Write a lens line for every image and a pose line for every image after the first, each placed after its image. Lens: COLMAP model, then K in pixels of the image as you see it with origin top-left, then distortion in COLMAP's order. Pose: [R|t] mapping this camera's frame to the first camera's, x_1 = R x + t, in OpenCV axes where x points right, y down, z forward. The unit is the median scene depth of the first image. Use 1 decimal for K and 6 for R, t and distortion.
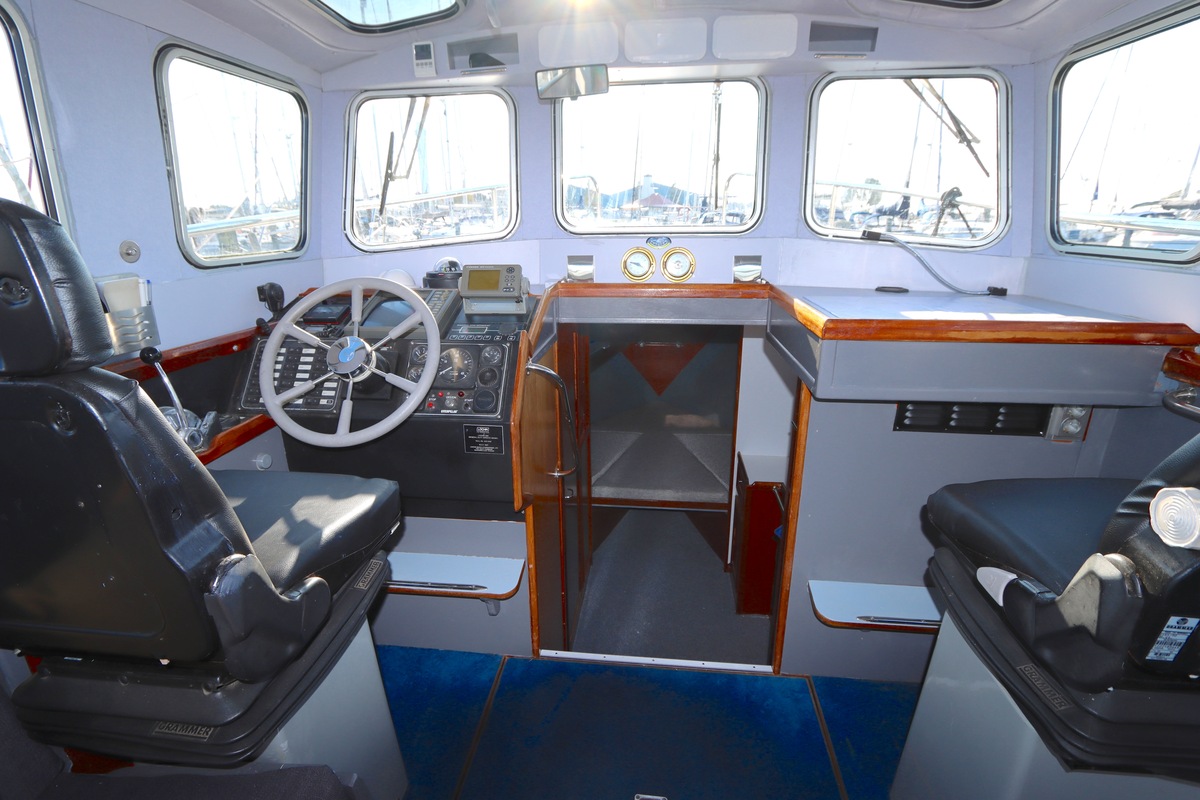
lens RADIAL K [[568.8, 0, 599.4], [0, 568.8, 395.5], [0, 0, 1]] dist [-0.019839, 0.002063]
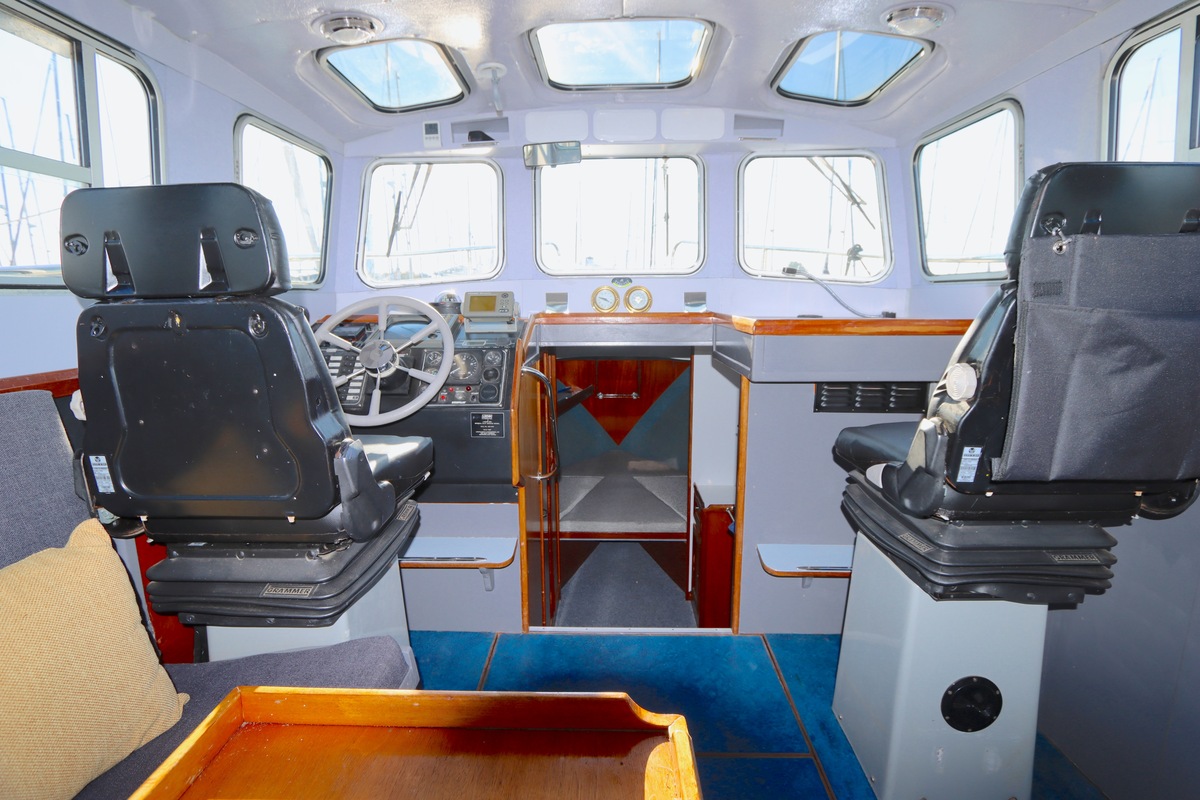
lens RADIAL K [[567.7, 0, 598.7], [0, 567.7, 392.1], [0, 0, 1]] dist [-0.016983, 0.000702]
pose [[0.996567, -0.011101, 0.082048, -0.056011], [0.022194, 0.990520, -0.135561, 0.150457], [-0.079765, 0.136916, 0.987366, -0.189479]]
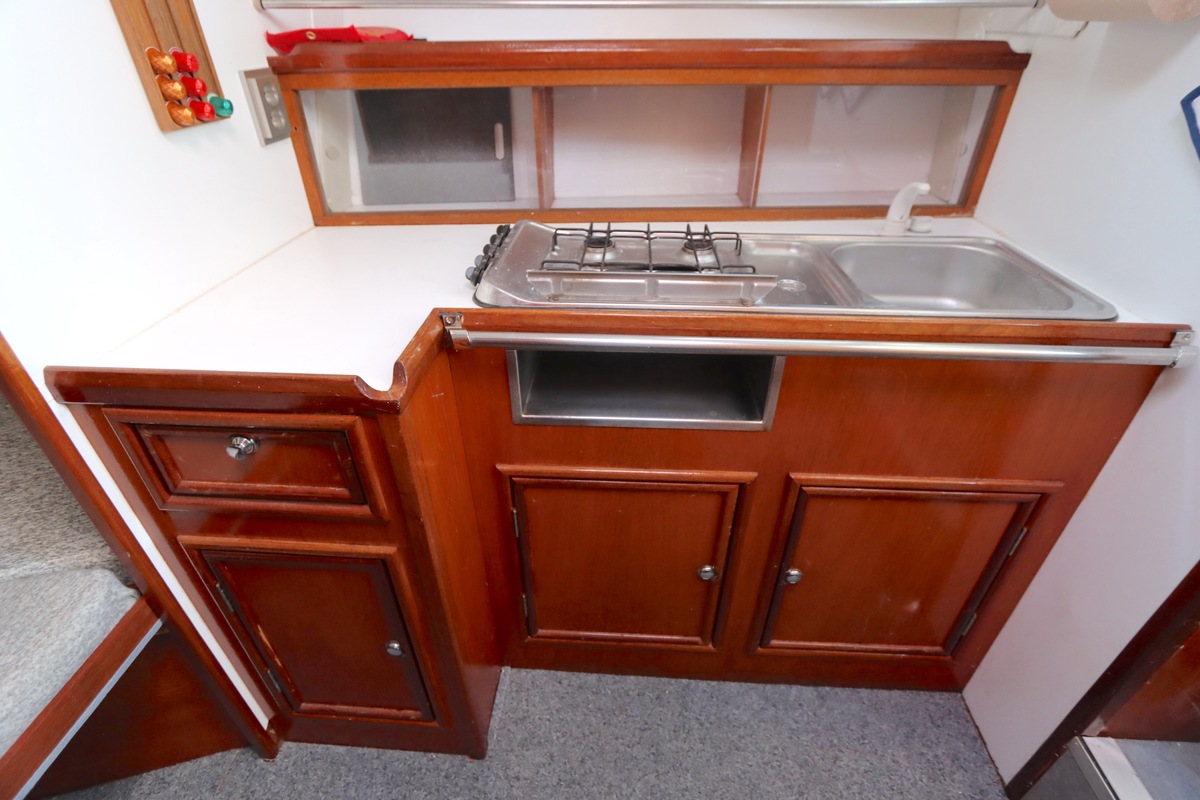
lens RADIAL K [[567.0, 0, 598.6], [0, 567.0, 398.1], [0, 0, 1]] dist [-0.023261, 0.004826]
pose [[-0.048732, -0.540875, 0.839690, 0.157225], [0.306248, 0.792105, 0.527997, 0.138235], [-0.950704, 0.282884, 0.127041, 1.707220]]
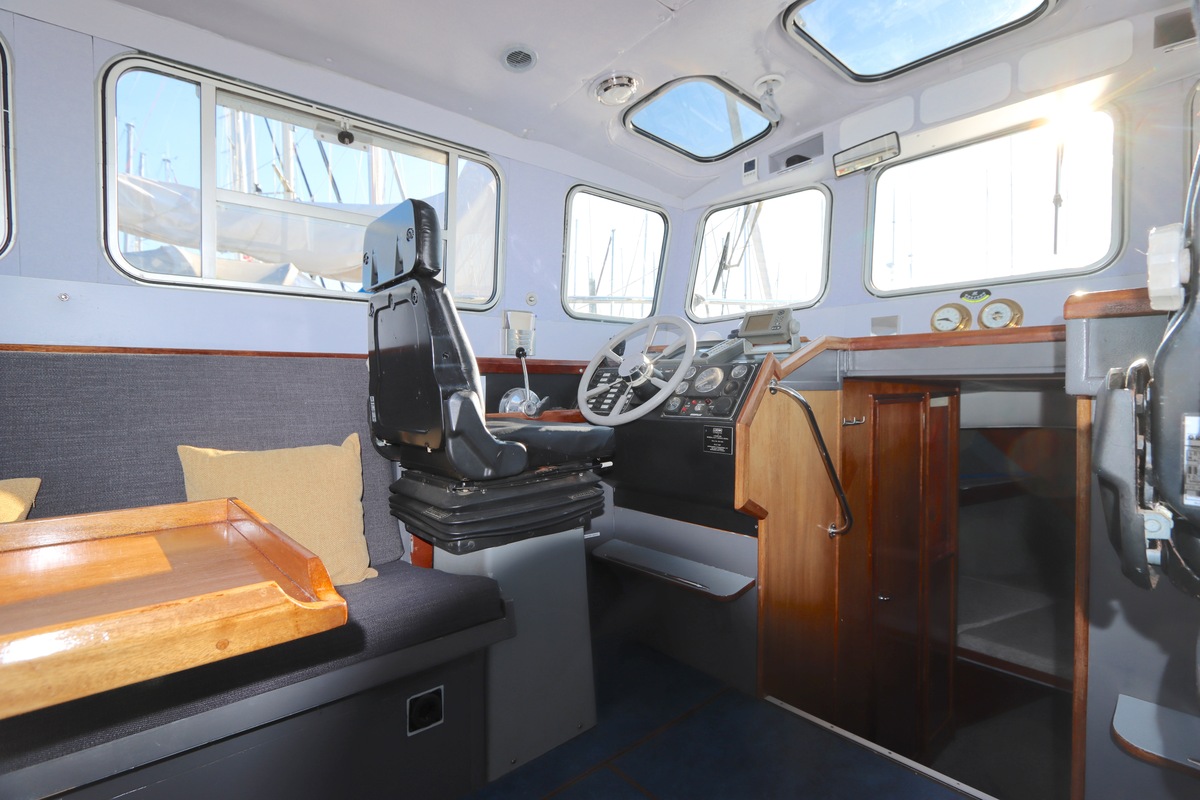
lens RADIAL K [[569.5, 0, 600.0], [0, 569.5, 395.0], [0, 0, 1]] dist [-0.022345, 0.000447]
pose [[0.736573, 0.017025, -0.676144, 0.331158], [-0.204551, 0.958477, -0.198697, 0.225459], [0.644686, 0.284661, 0.709471, 0.015376]]
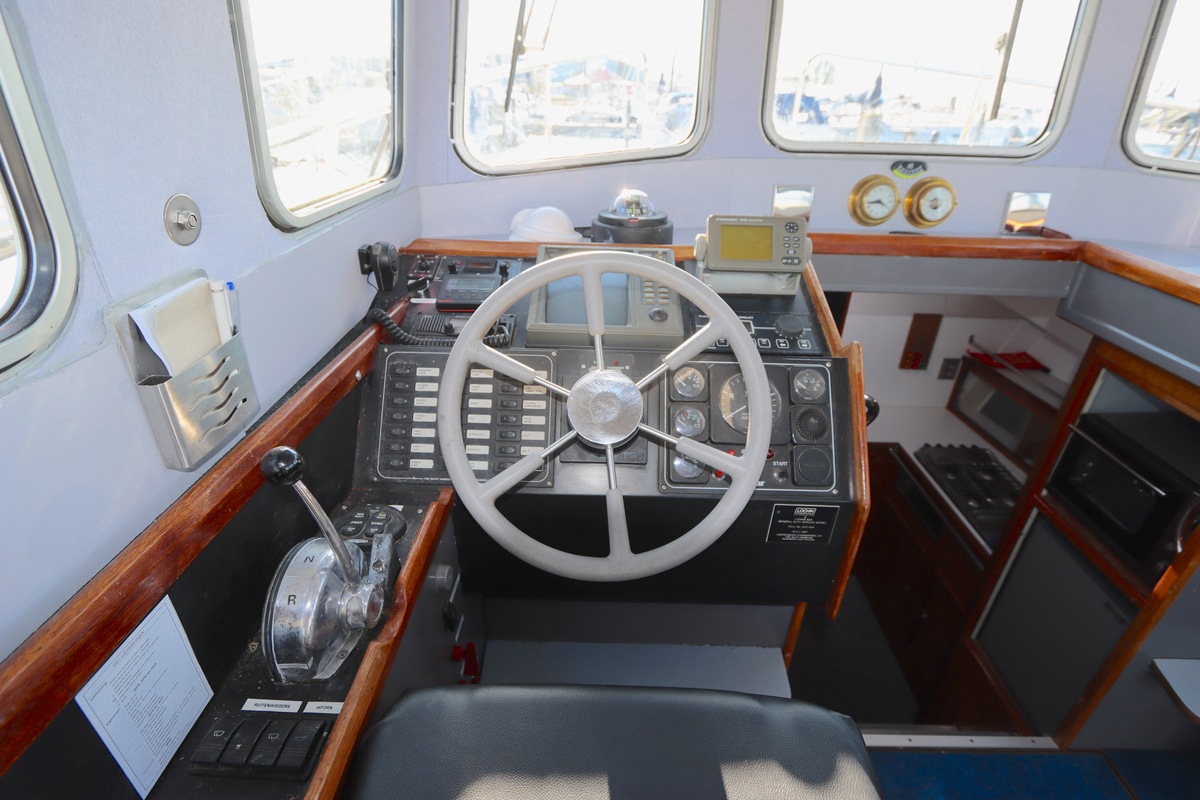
lens RADIAL K [[568.8, 0, 599.4], [0, 568.8, 395.5], [0, 0, 1]] dist [-0.019839, 0.002063]
pose [[0.995608, -0.016681, 0.092122, -0.406869], [-0.000560, 0.982920, 0.184034, -0.148681], [-0.093619, -0.183277, 0.978593, 0.374921]]
